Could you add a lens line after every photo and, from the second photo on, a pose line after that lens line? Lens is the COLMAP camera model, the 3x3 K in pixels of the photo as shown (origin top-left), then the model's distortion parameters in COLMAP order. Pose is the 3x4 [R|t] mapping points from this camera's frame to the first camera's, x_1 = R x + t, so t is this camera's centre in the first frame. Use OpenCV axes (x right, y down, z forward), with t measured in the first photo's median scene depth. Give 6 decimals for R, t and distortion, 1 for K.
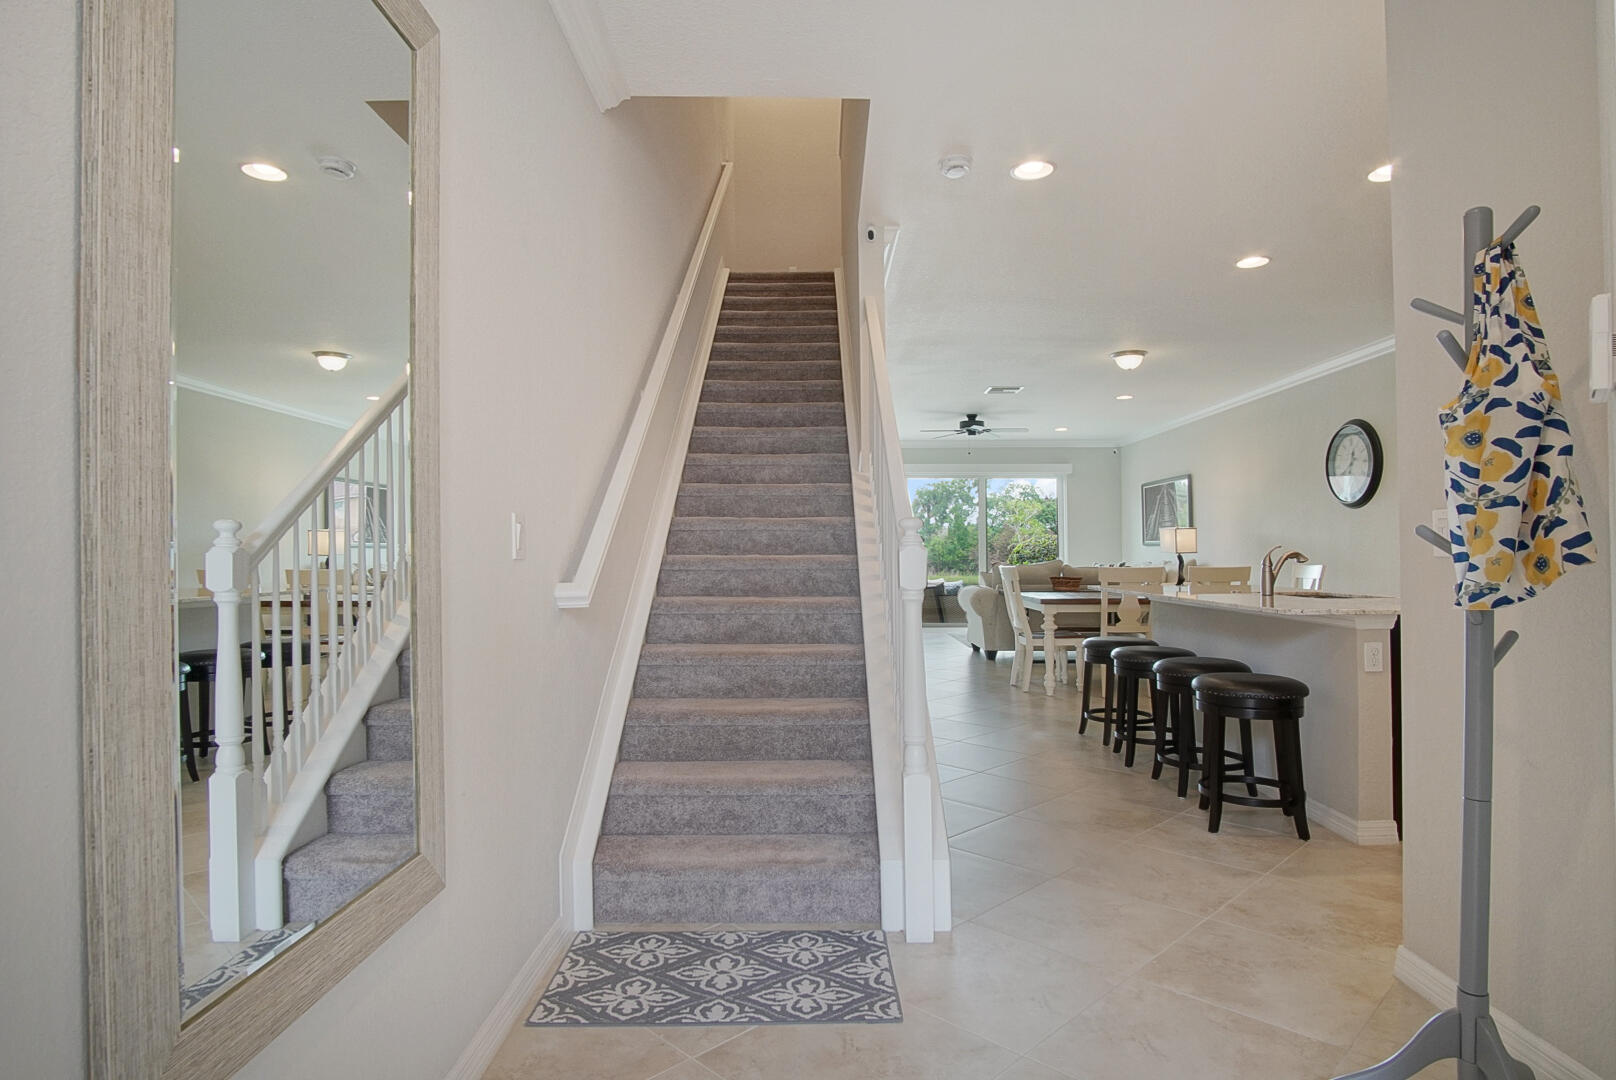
lens RADIAL K [[867.0, 0, 734.8], [0, 867.0, 535.9], [0, 0, 1]] dist [-0.034301, 0.007071]
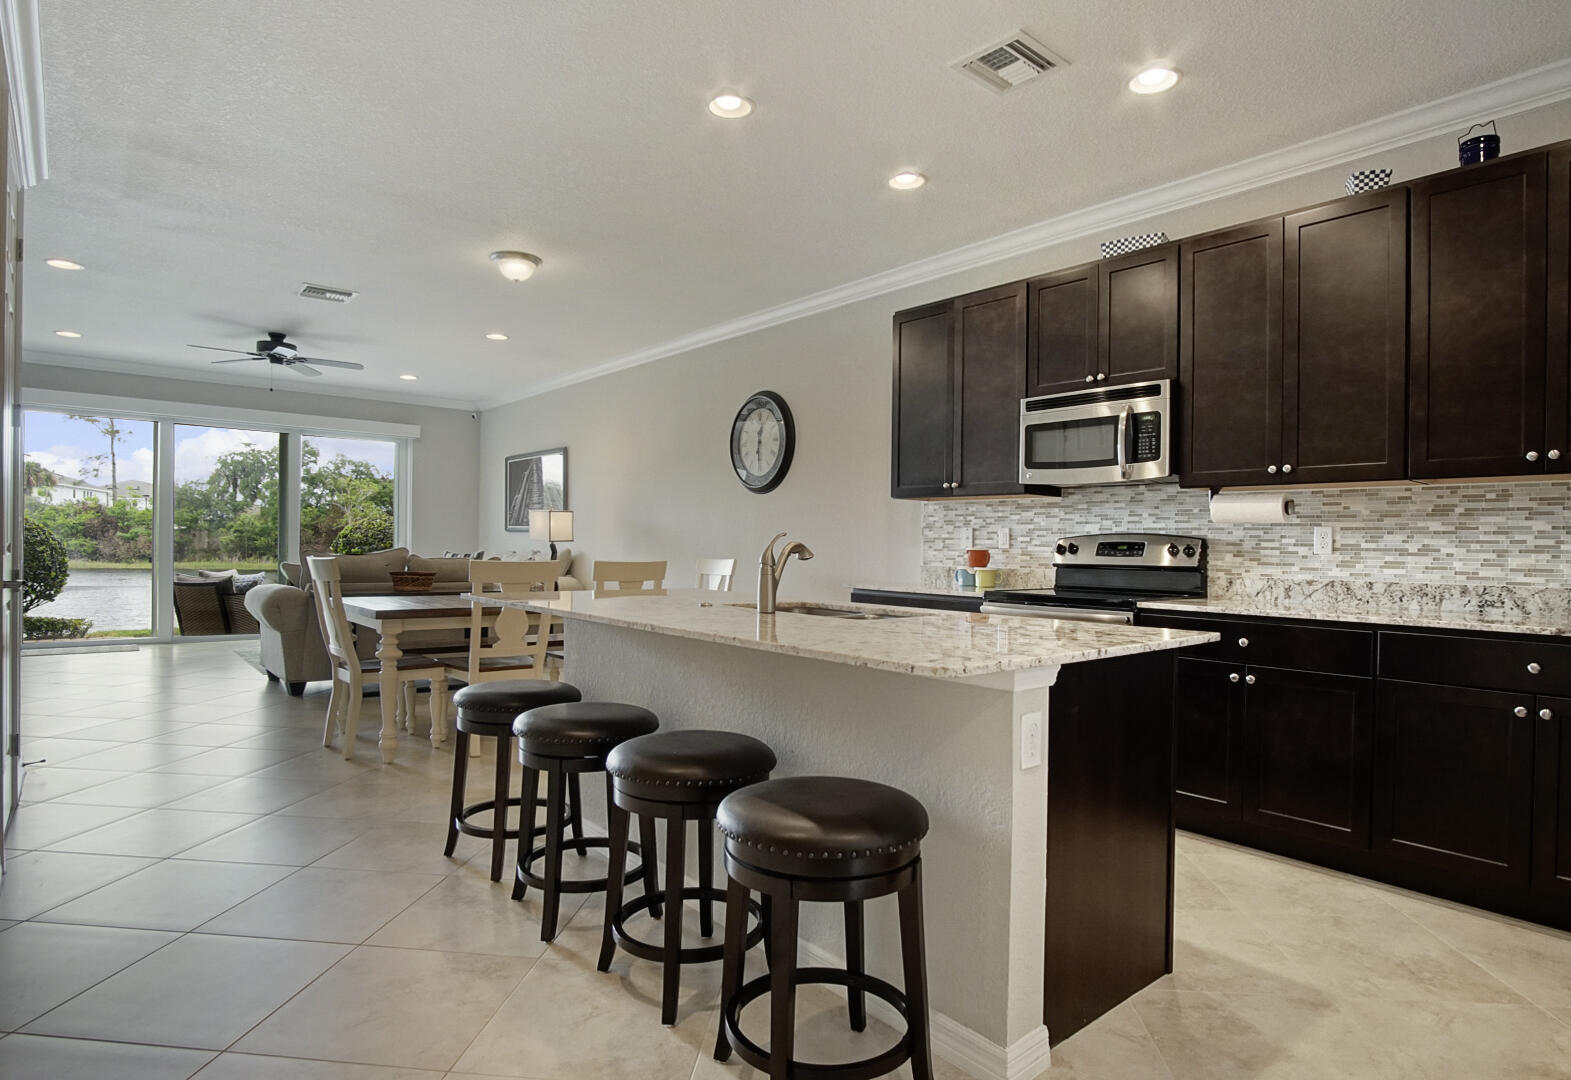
lens RADIAL K [[875.8, 0, 813.1], [0, 875.8, 548.5], [0, 0, 1]] dist [-0.039030, 0.008135]
pose [[0.690120, 0.011038, 0.723611, 0.085685], [-0.032943, 0.999326, 0.016175, 0.005462], [-0.722945, -0.035001, 0.690019, 0.246046]]
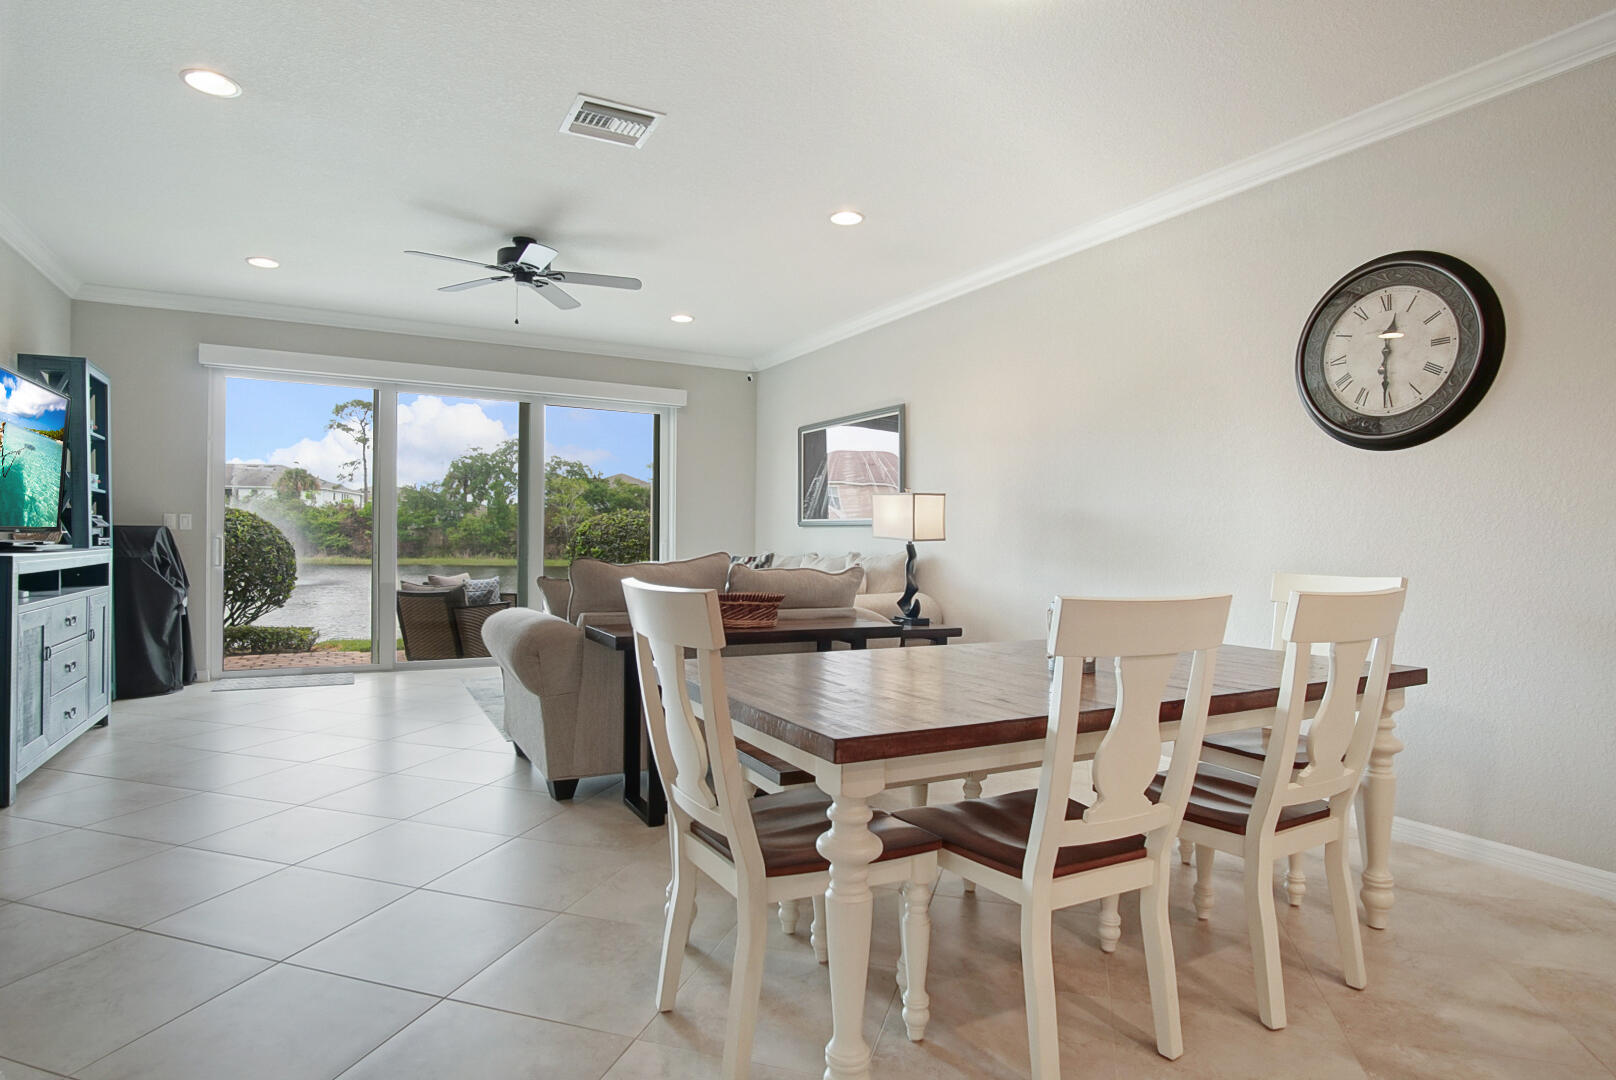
lens RADIAL K [[867.0, 0, 804.5], [0, 867.0, 543.6], [0, 0, 1]] dist [-0.034301, 0.007071]
pose [[0.829156, 0.010907, 0.558910, 0.160104], [-0.027757, 0.999380, 0.021674, 0.012350], [-0.558327, -0.033485, 0.828945, 0.591895]]
